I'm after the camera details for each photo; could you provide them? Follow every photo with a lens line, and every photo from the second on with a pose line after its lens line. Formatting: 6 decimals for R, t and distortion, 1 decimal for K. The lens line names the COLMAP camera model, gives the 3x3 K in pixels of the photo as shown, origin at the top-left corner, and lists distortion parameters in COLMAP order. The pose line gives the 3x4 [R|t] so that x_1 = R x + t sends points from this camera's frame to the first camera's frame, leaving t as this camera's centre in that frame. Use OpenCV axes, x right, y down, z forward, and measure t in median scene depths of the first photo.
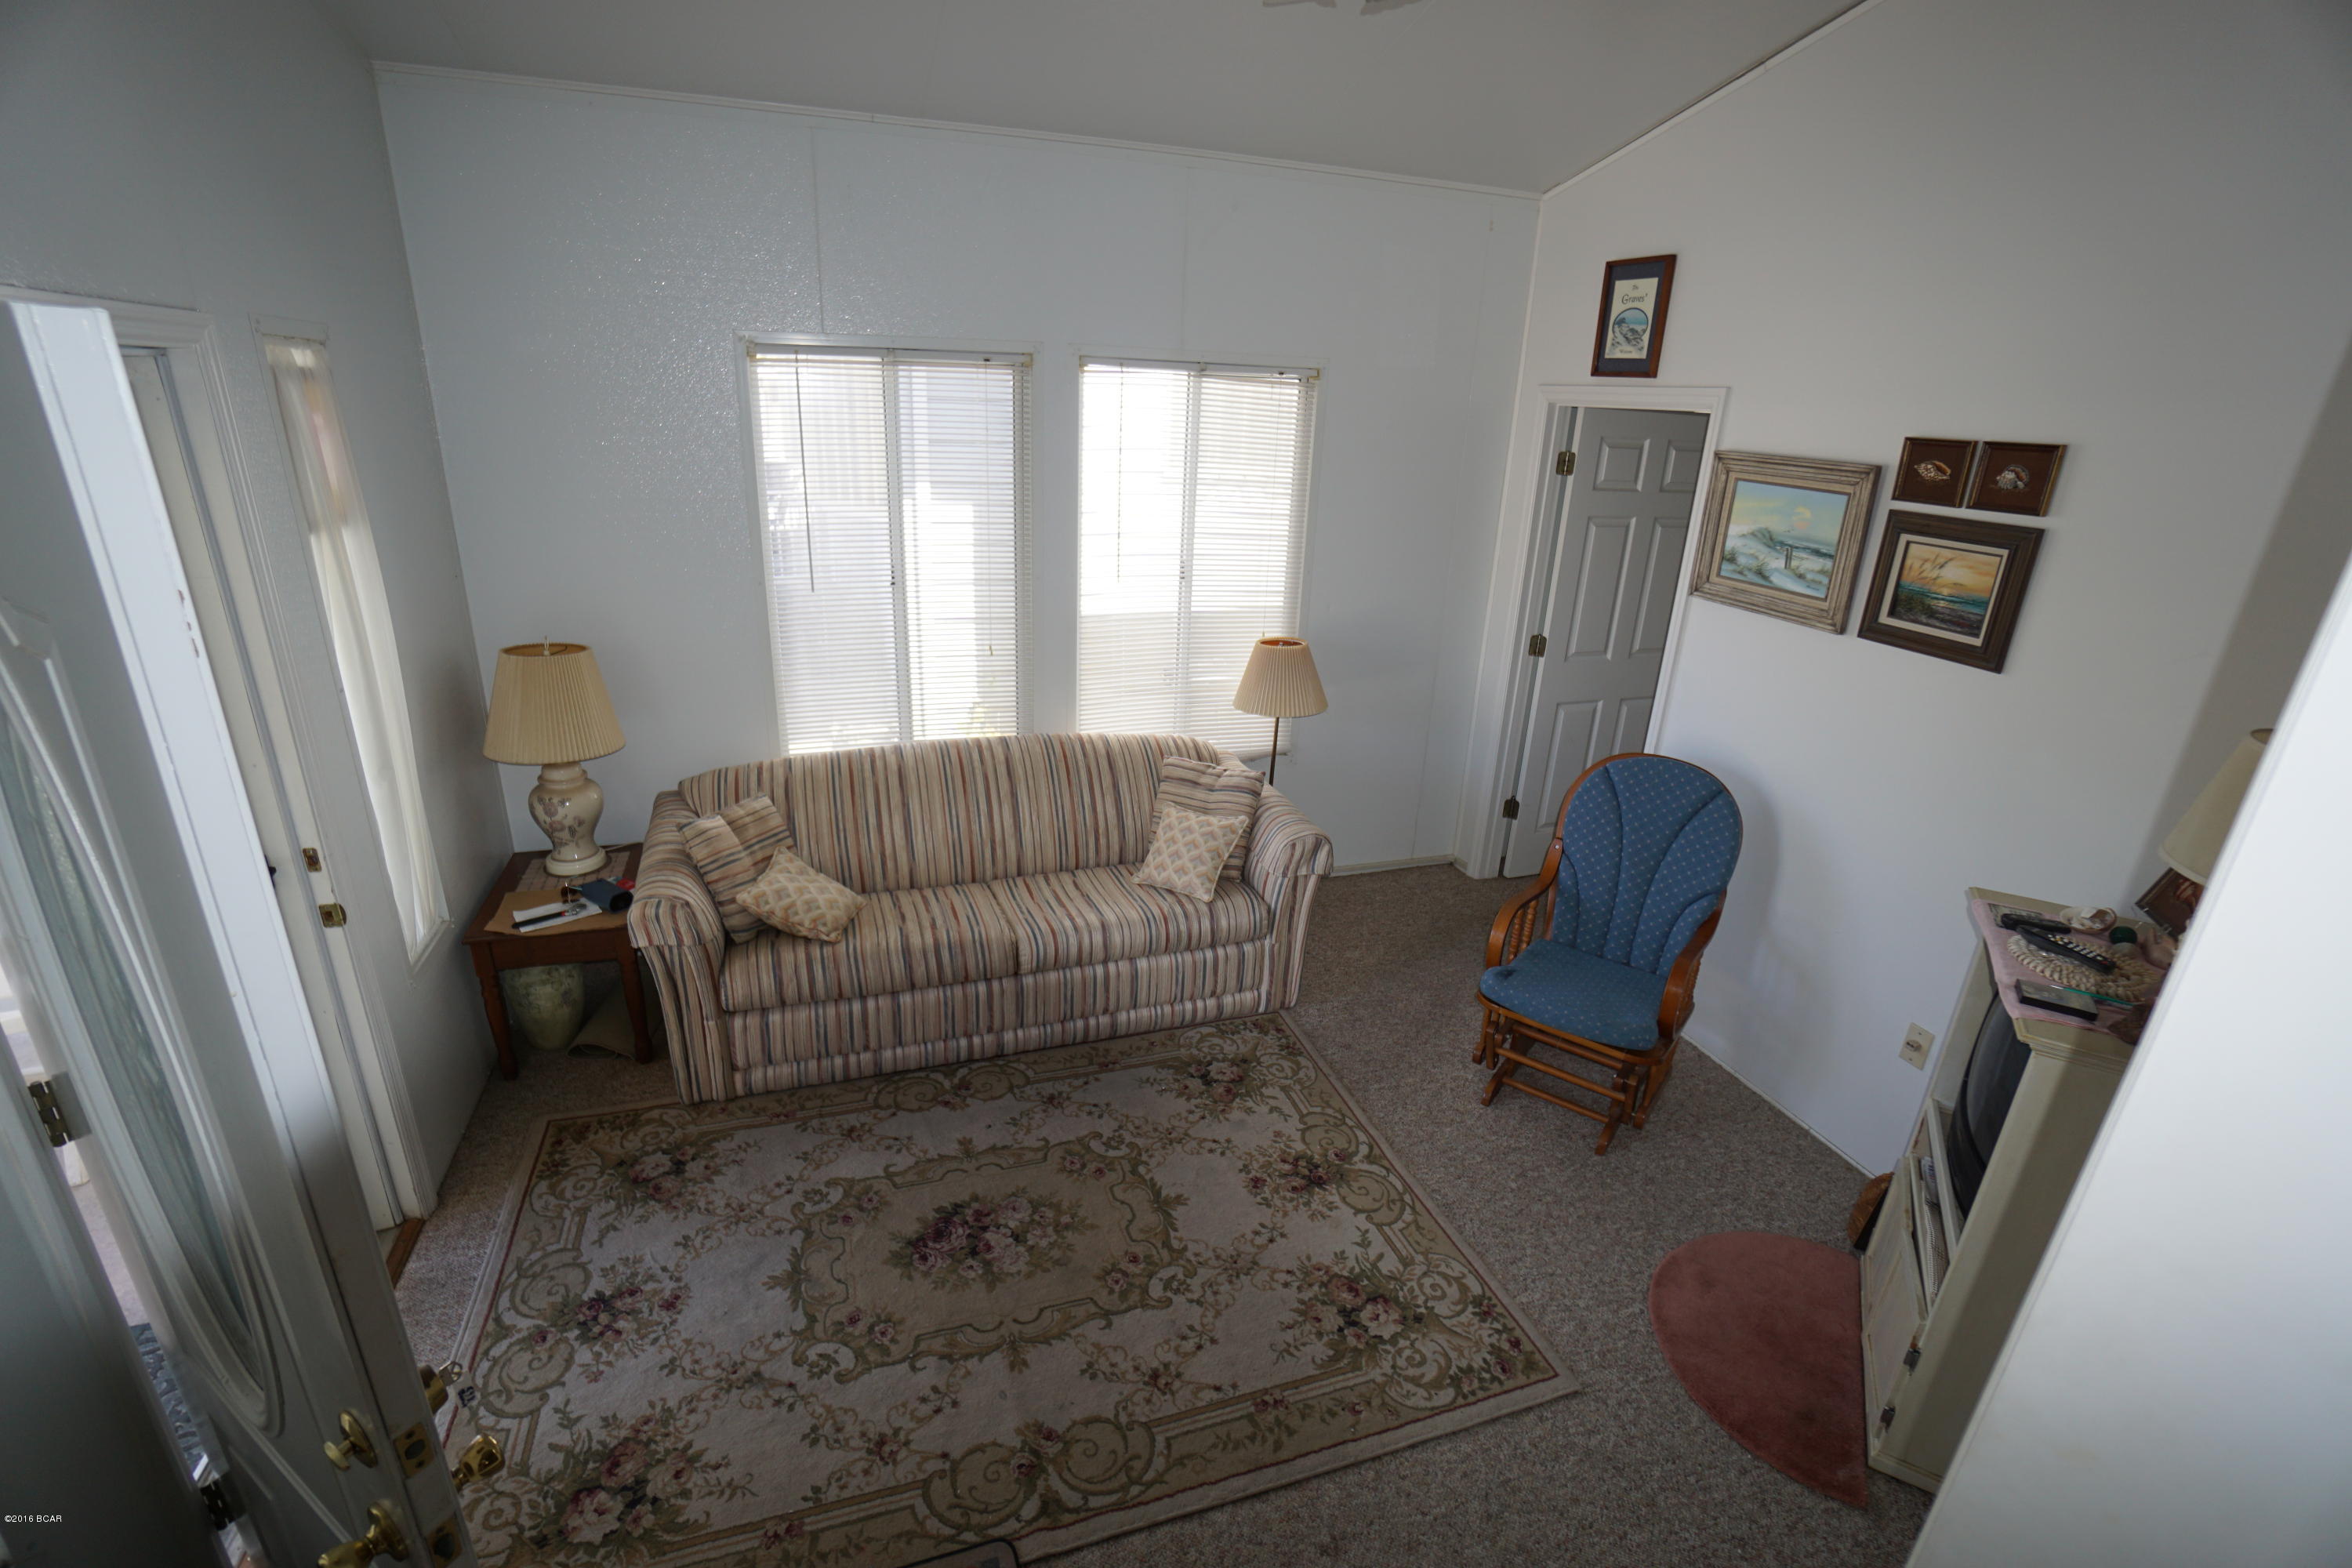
lens RADIAL K [[1036.2, 0, 1166.3], [0, 1036.2, 786.7], [0, 0, 1]] dist [-0.065393, 0.023047]
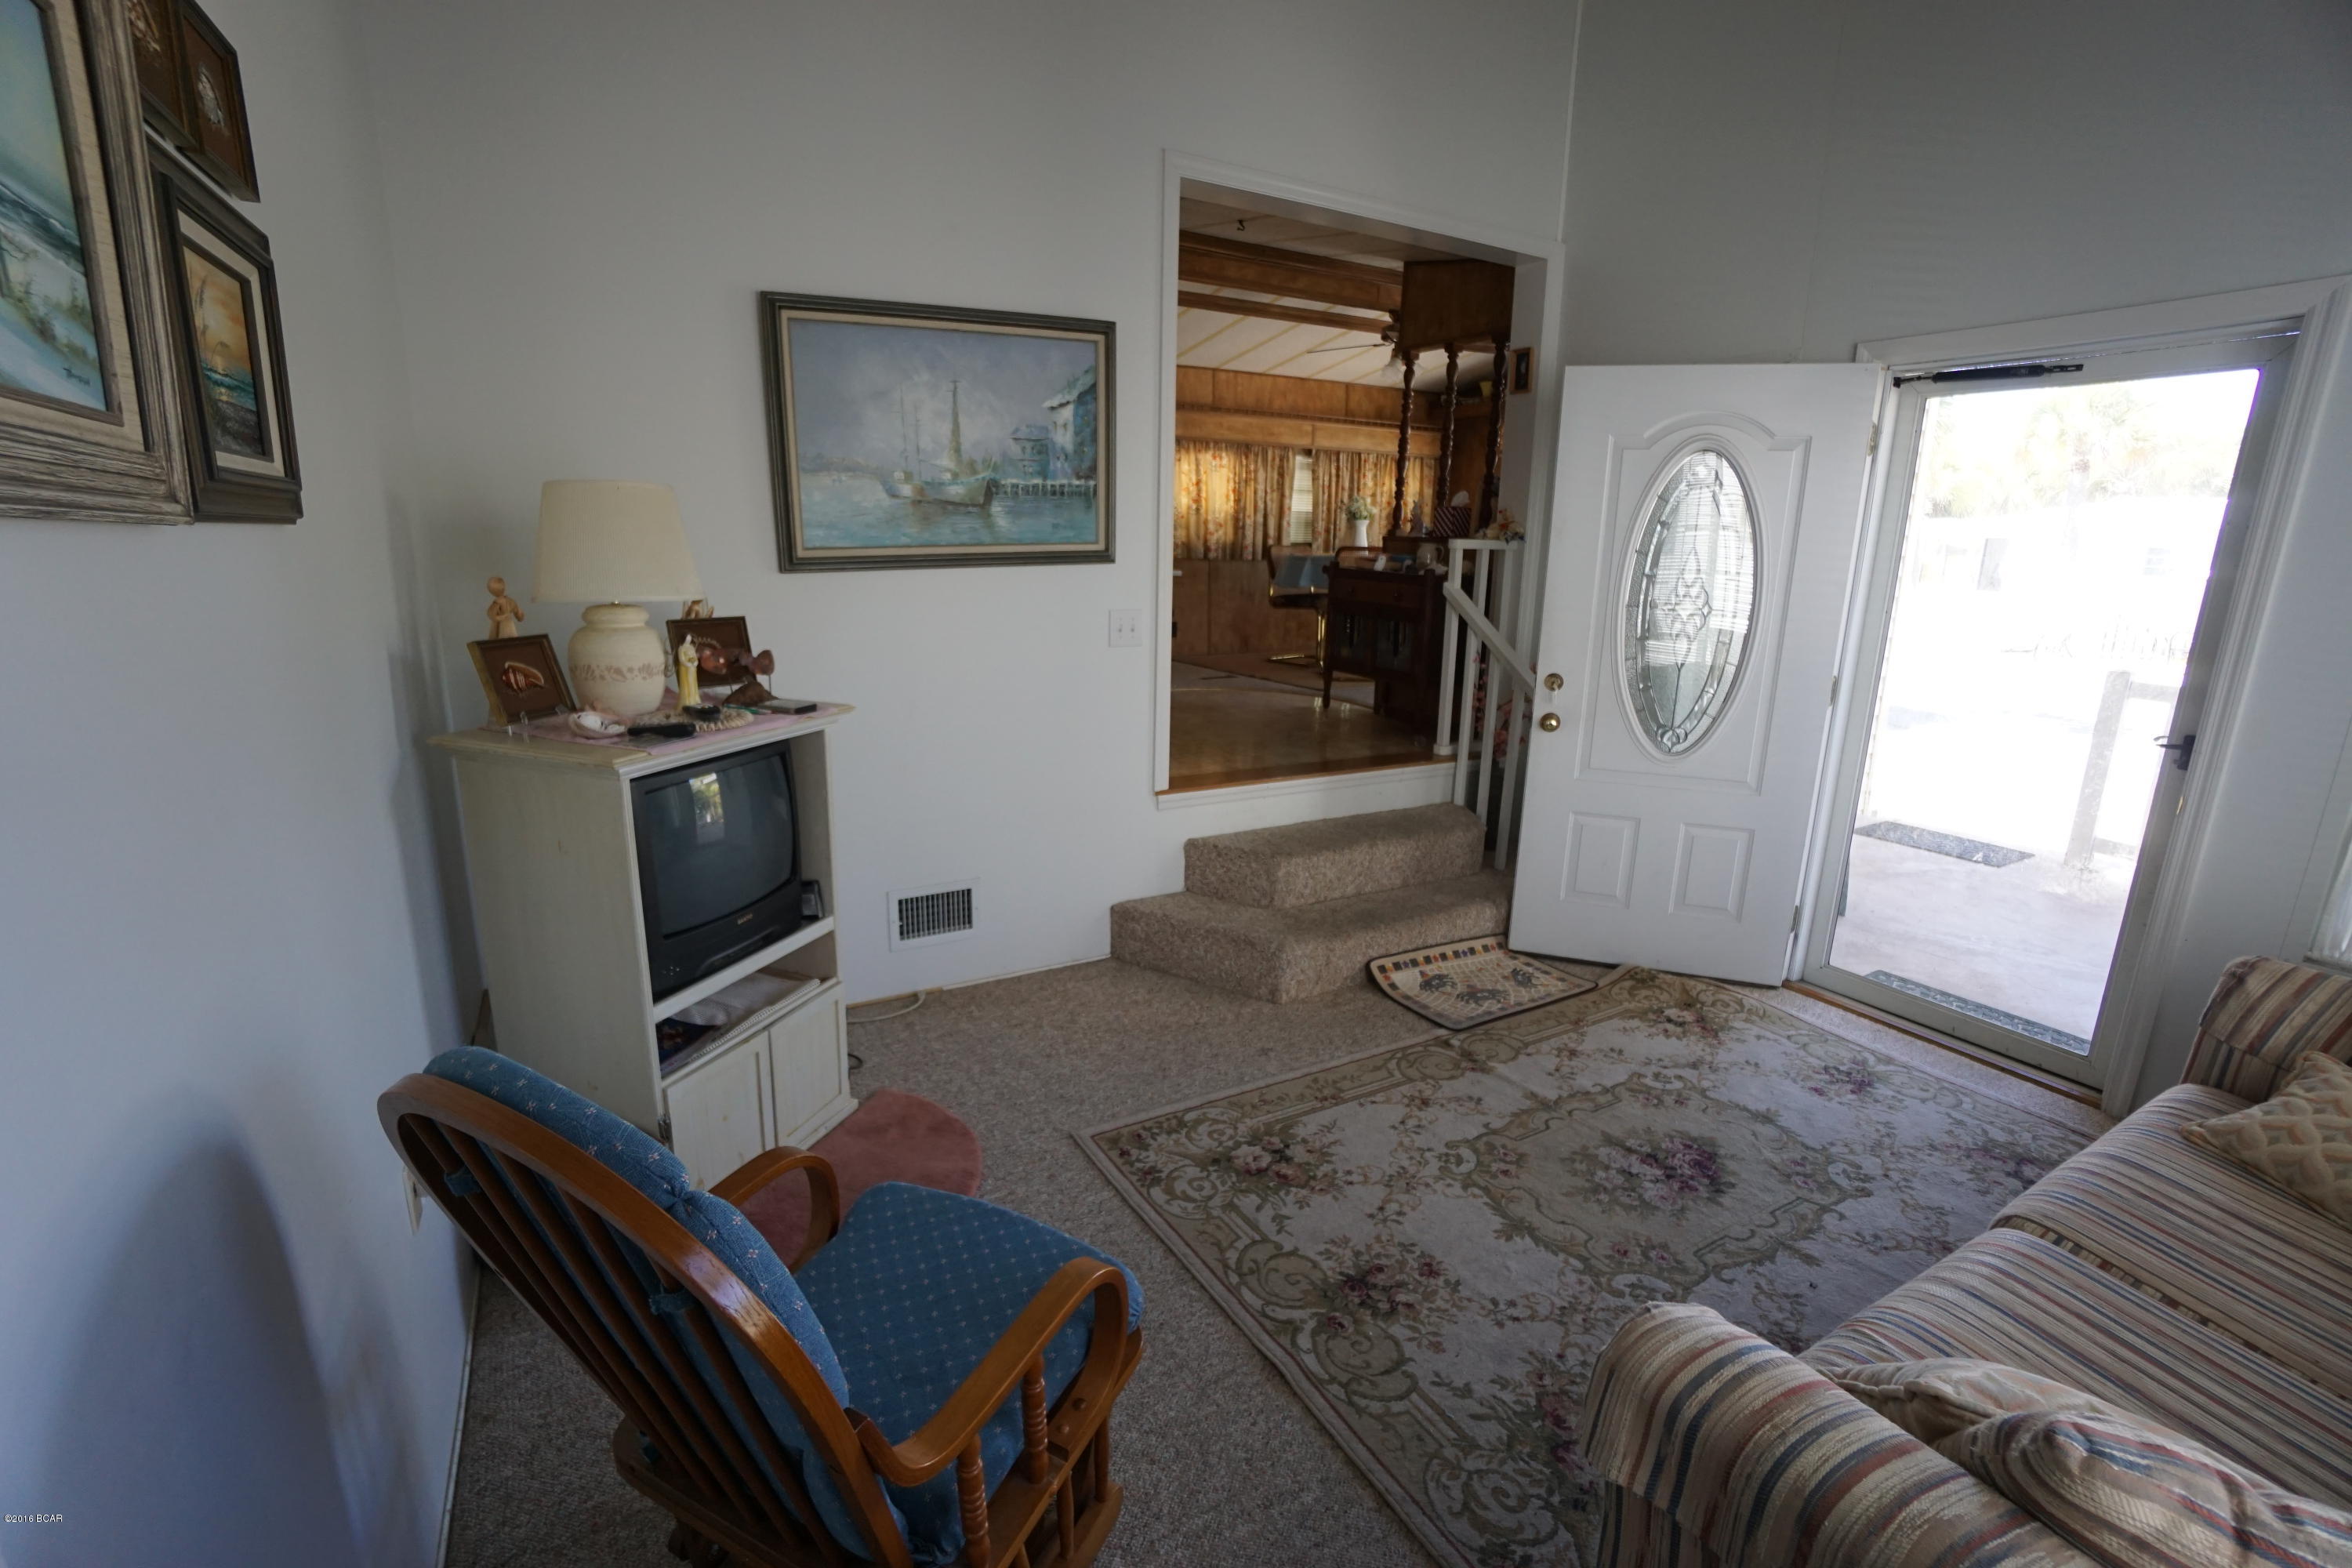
lens RADIAL K [[1036.2, 0, 1162.2], [0, 1036.2, 776.1], [0, 0, 1]] dist [-0.065393, 0.023047]
pose [[-0.980166, -0.013556, -0.197712, 0.492988], [-0.121153, 0.830500, 0.543684, -0.340956], [0.156830, 0.556854, -0.815670, 1.563886]]
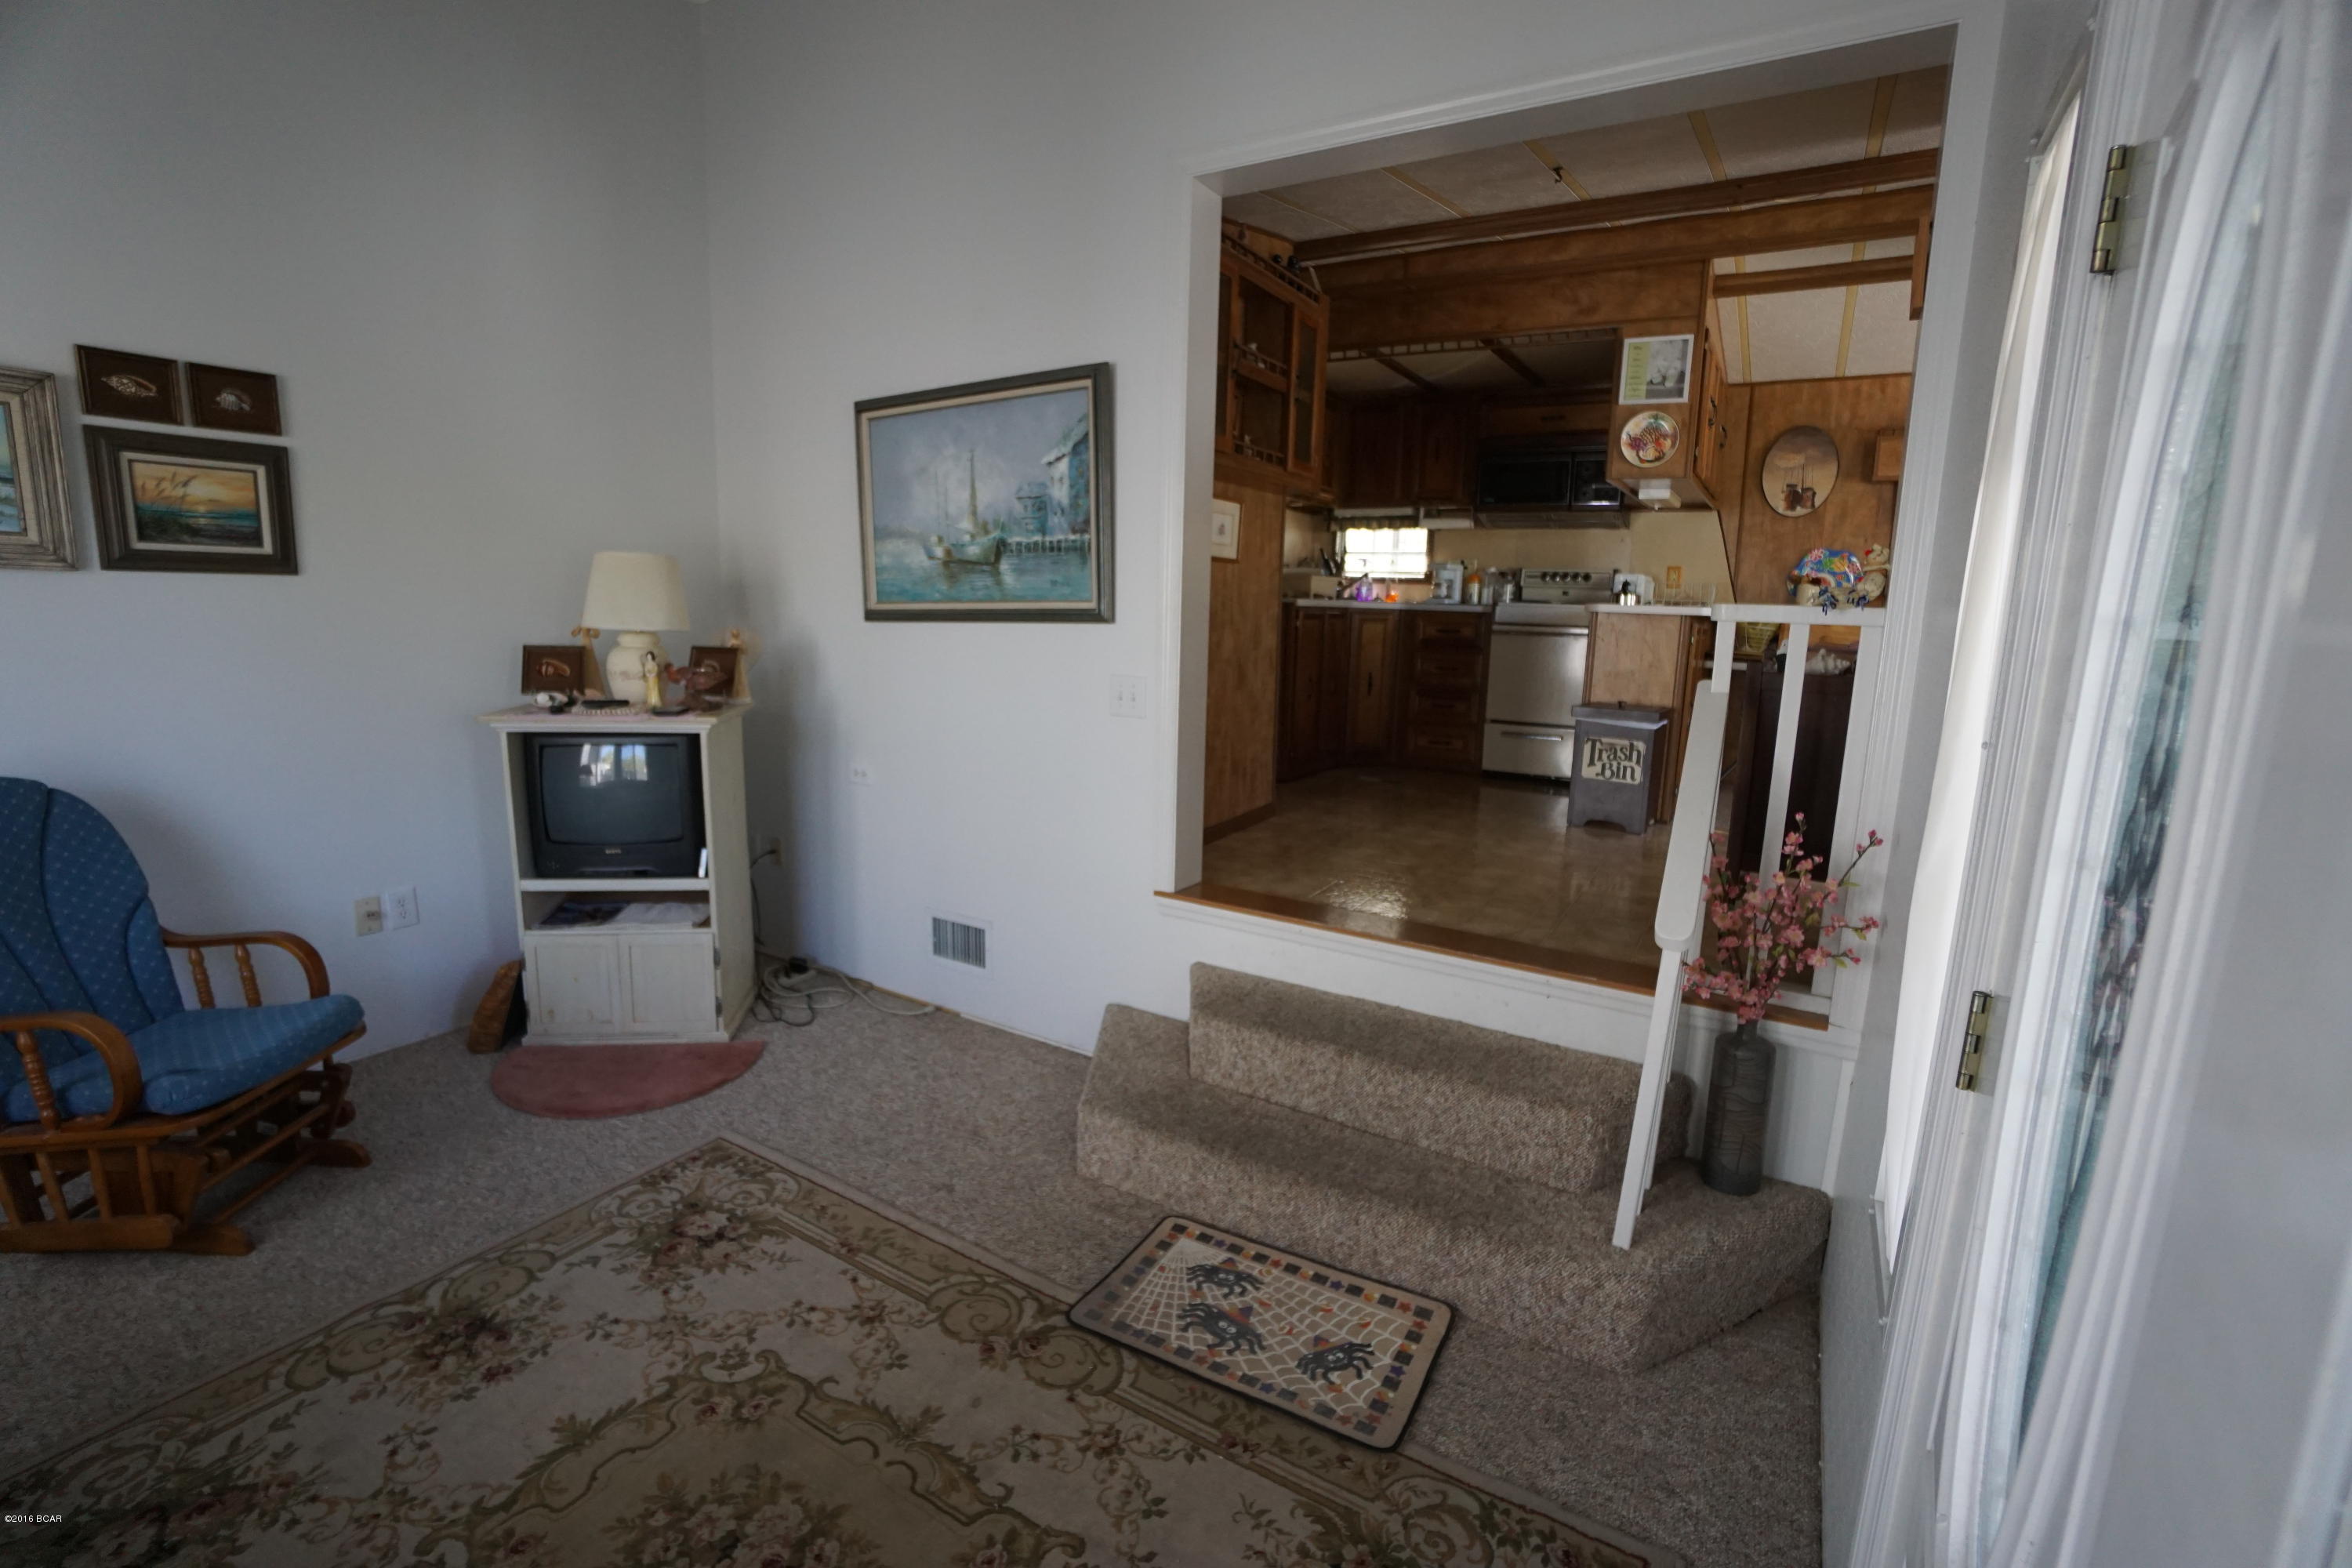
lens RADIAL K [[1036.2, 0, 1169.1], [0, 1036.2, 773.2], [0, 0, 1]] dist [-0.065393, 0.023047]
pose [[-0.643900, -0.181856, 0.743183, -0.701362], [0.221053, 0.885700, 0.408253, -0.156715], [-0.732480, 0.427157, -0.530103, 0.968877]]
